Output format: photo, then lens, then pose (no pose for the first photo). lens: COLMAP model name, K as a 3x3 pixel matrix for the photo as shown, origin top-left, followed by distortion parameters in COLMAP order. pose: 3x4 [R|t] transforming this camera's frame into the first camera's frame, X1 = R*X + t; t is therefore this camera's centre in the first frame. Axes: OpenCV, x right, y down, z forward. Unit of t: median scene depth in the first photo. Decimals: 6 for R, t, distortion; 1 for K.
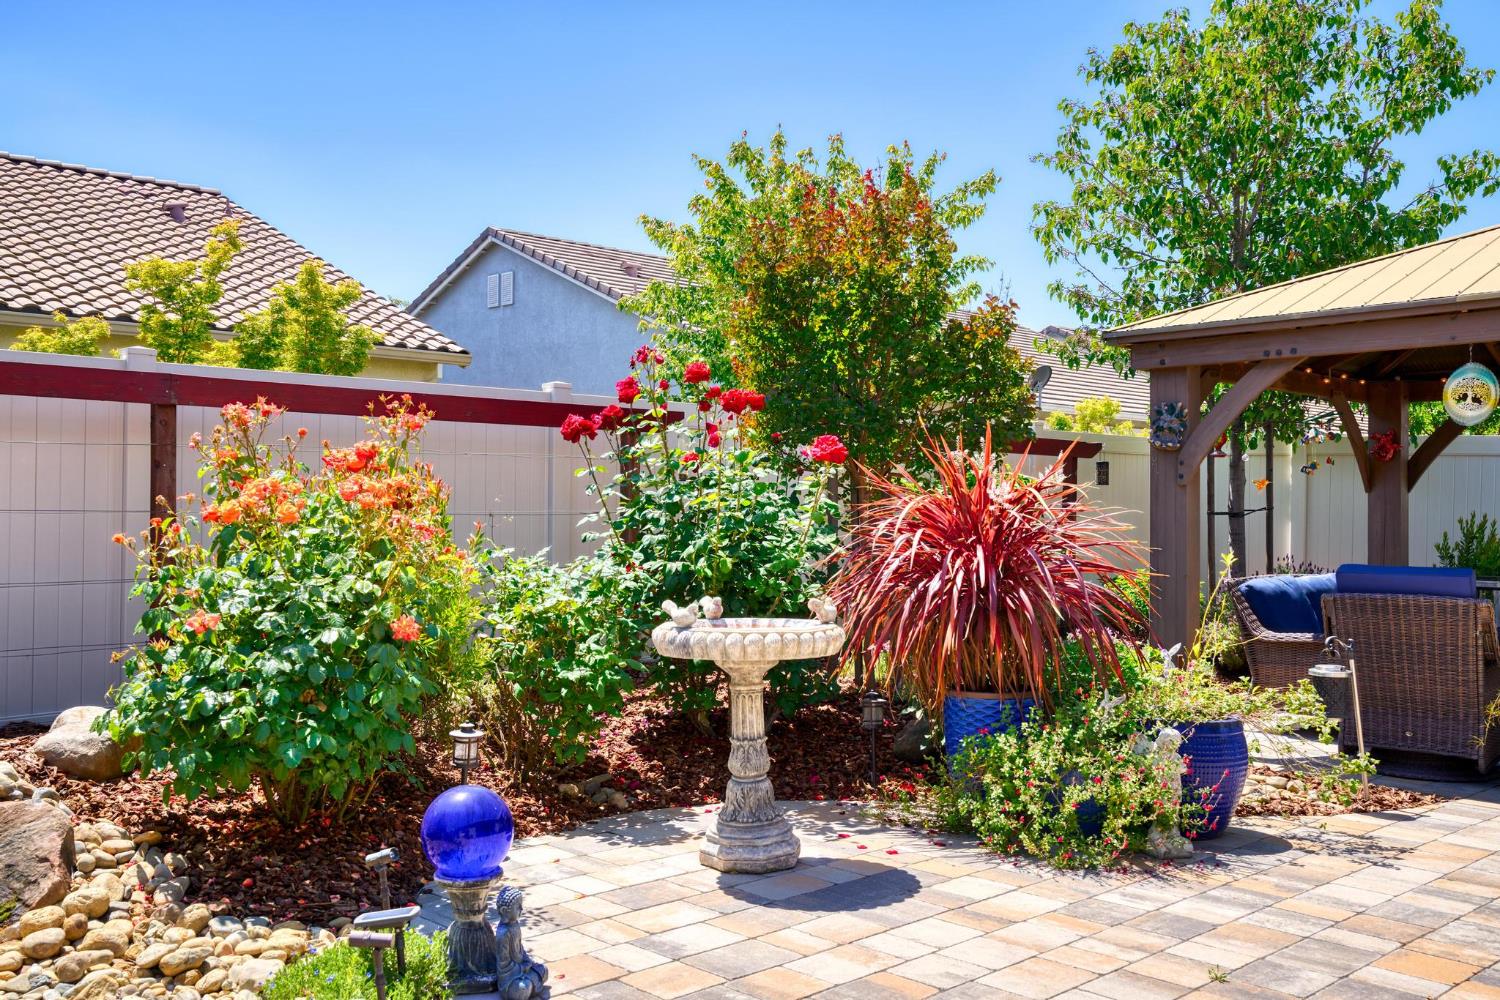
lens RADIAL K [[1448.2, 0, 755.6], [0, 1448.2, 499.8], [0, 0, 1]] dist [0.069640, 0.000000]
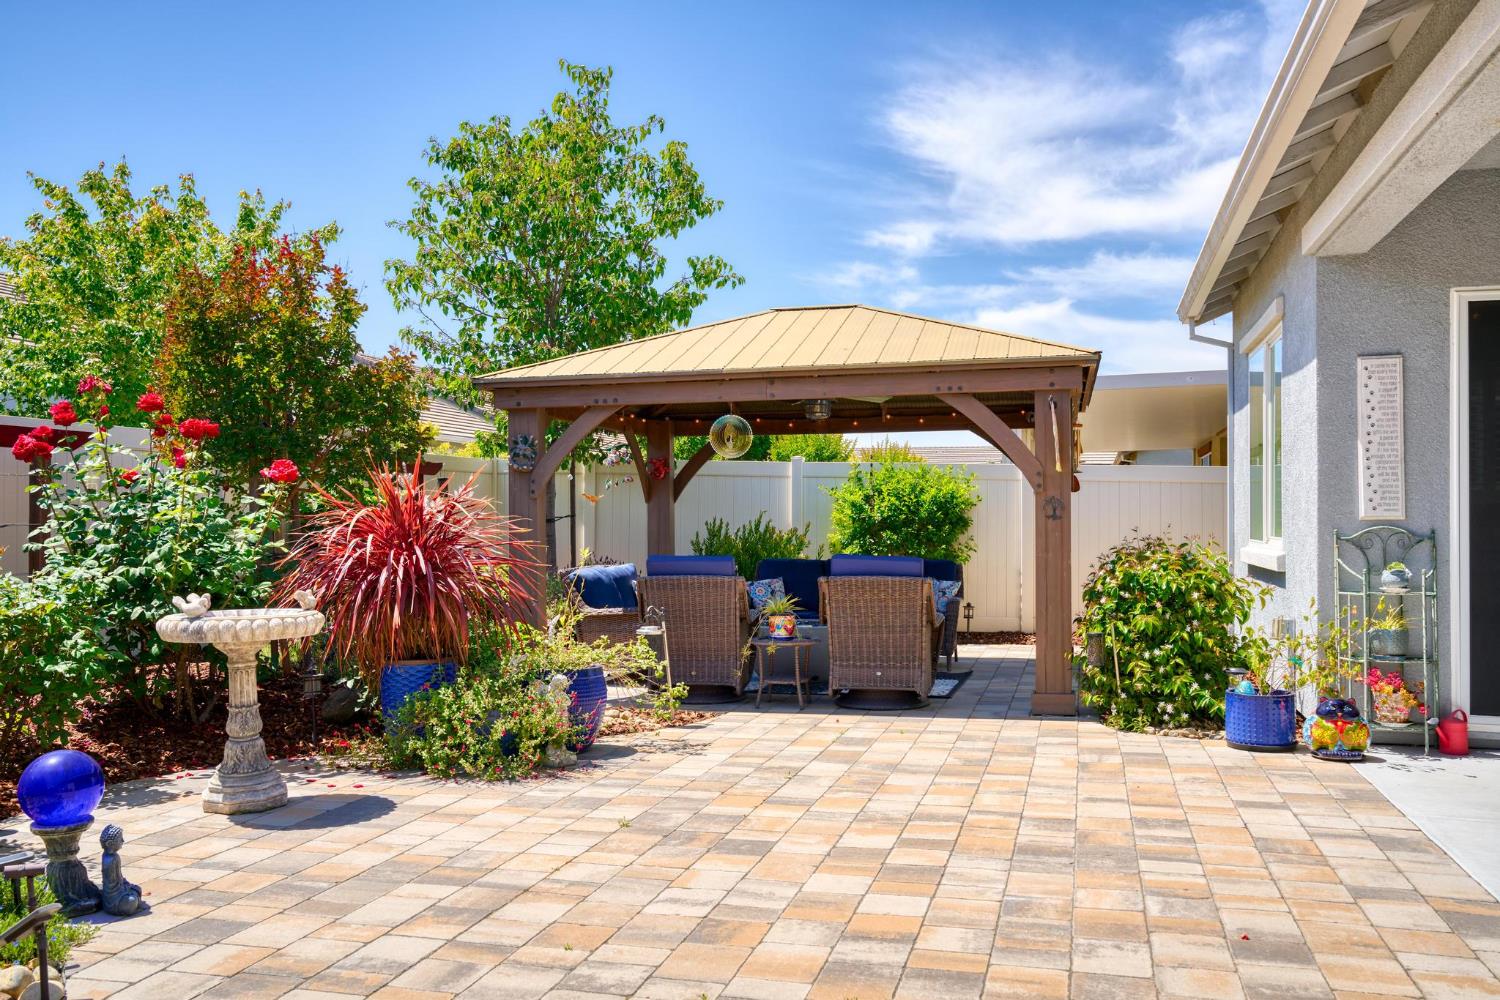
lens RADIAL K [[1281.0, 0, 750.7], [0, 1281.0, 498.6], [0, 0, 1]] dist [0.064722, -0.006309]
pose [[0.875760, -0.002123, 0.482743, -0.104040], [0.005704, 0.999966, -0.005951, -0.002238], [-0.482714, 0.007965, 0.875742, -0.114946]]
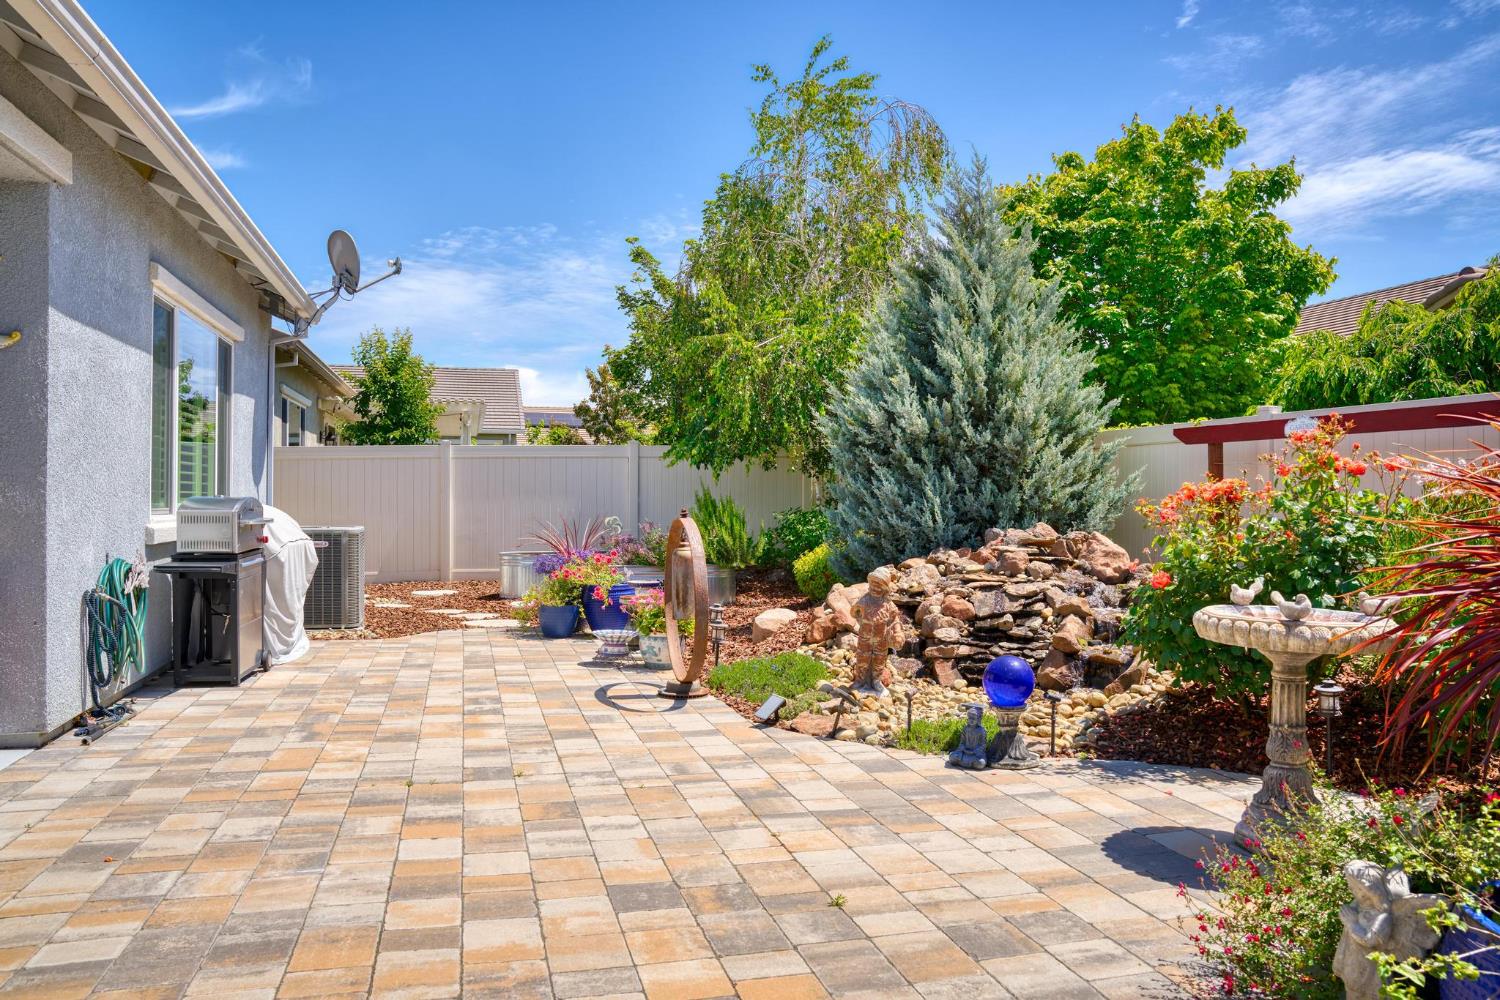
lens RADIAL K [[1033.8, 0, 747.7], [0, 1033.8, 502.6], [0, 0, 1]] dist [-0.023242, 0.031623]
pose [[-0.516639, -0.009175, -0.856154, 0.632997], [-0.003442, 0.999957, -0.008639, 0.010615], [0.856196, -0.001516, -0.516648, 0.816760]]
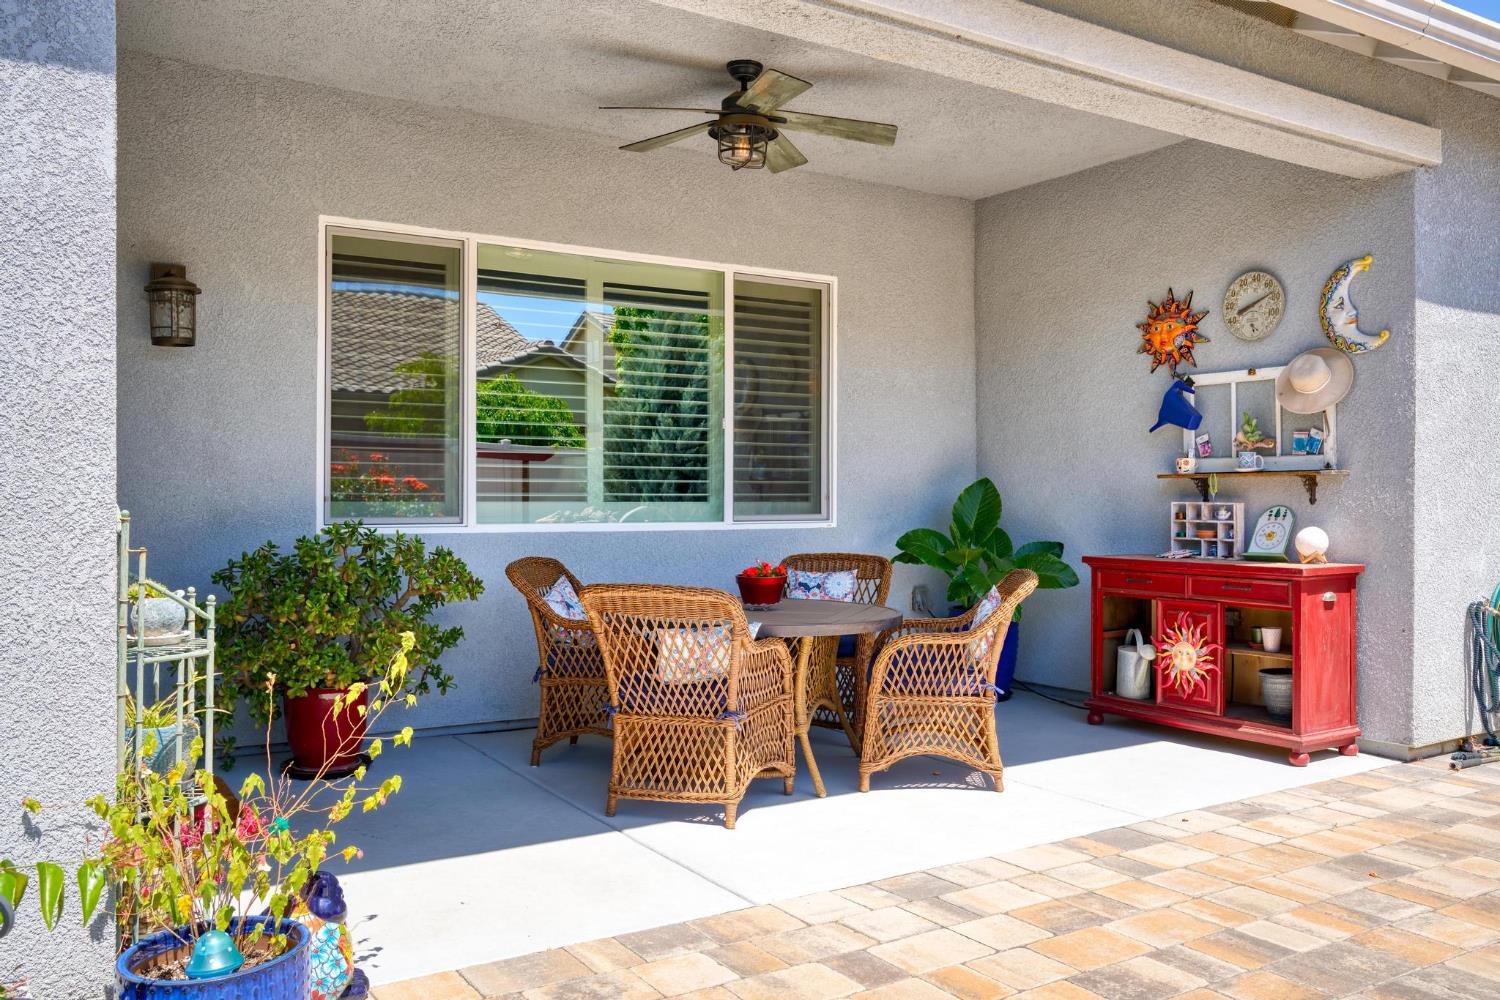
lens RADIAL K [[1209.6, 0, 744.3], [0, 1209.6, 497.3], [0, 0, 1]] dist [0.042404, 0.006677]
pose [[-0.975278, -0.007148, 0.220864, 0.521551], [-0.009609, 0.999903, -0.010068, 0.013260], [-0.220771, -0.011941, -0.975253, 0.922145]]
